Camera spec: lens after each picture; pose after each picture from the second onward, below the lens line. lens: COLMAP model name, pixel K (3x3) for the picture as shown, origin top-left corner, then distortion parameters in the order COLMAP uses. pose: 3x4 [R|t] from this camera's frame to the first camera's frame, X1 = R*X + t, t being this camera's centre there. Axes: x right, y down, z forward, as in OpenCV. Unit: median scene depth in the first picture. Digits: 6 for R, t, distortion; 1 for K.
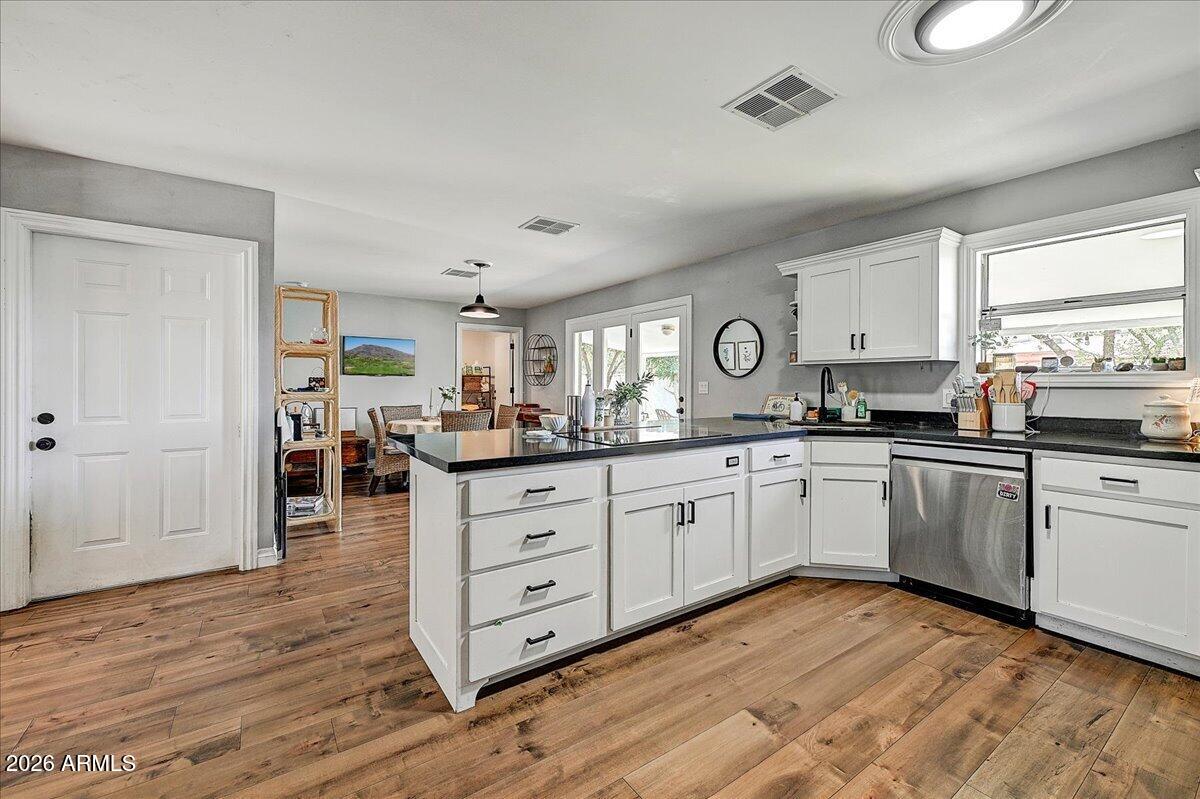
lens RADIAL K [[479.4, 0, 602.6], [0, 479.4, 392.8], [0, 0, 1]] dist [-0.002851, 0.001348]
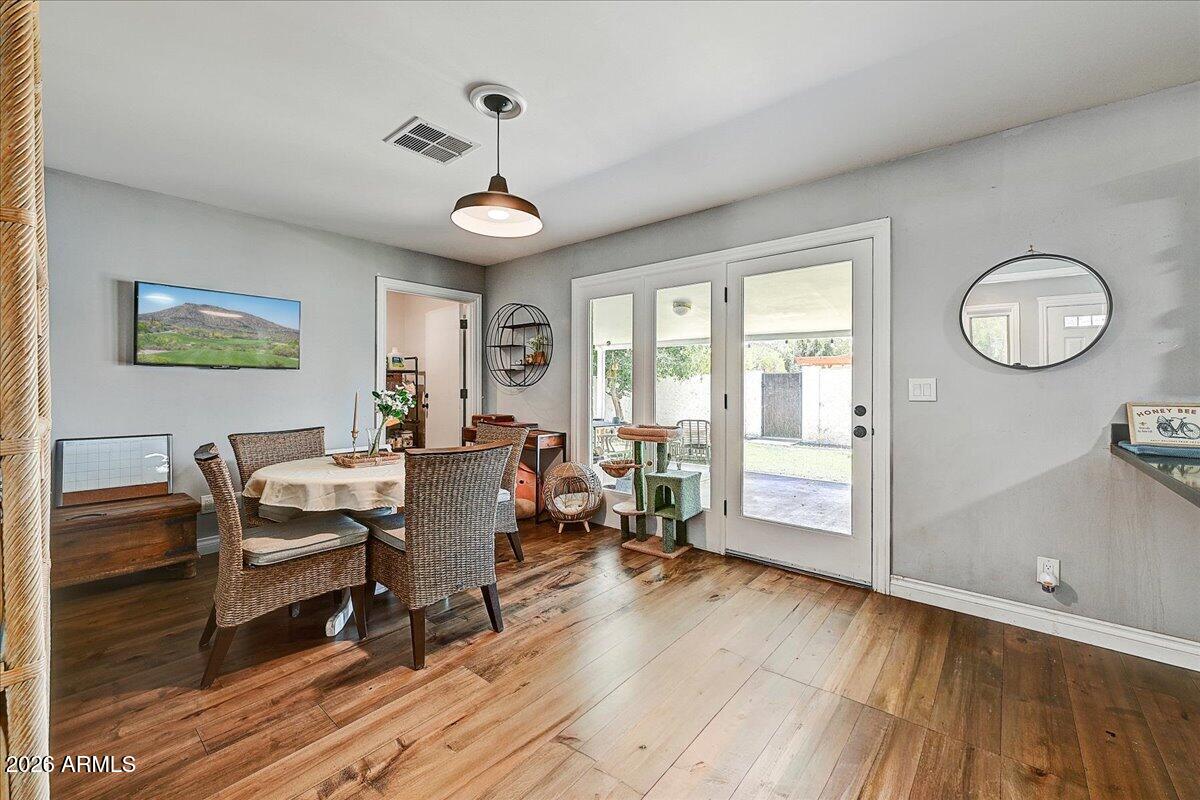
lens RADIAL K [[479.4, 0, 592.2], [0, 479.4, 392.8], [0, 0, 1]] dist [-0.002851, 0.001348]
pose [[0.973562, -0.008467, 0.228266, -0.189878], [0.008288, 0.999964, 0.001746, -0.007474], [-0.228272, 0.000192, 0.973597, 0.393854]]
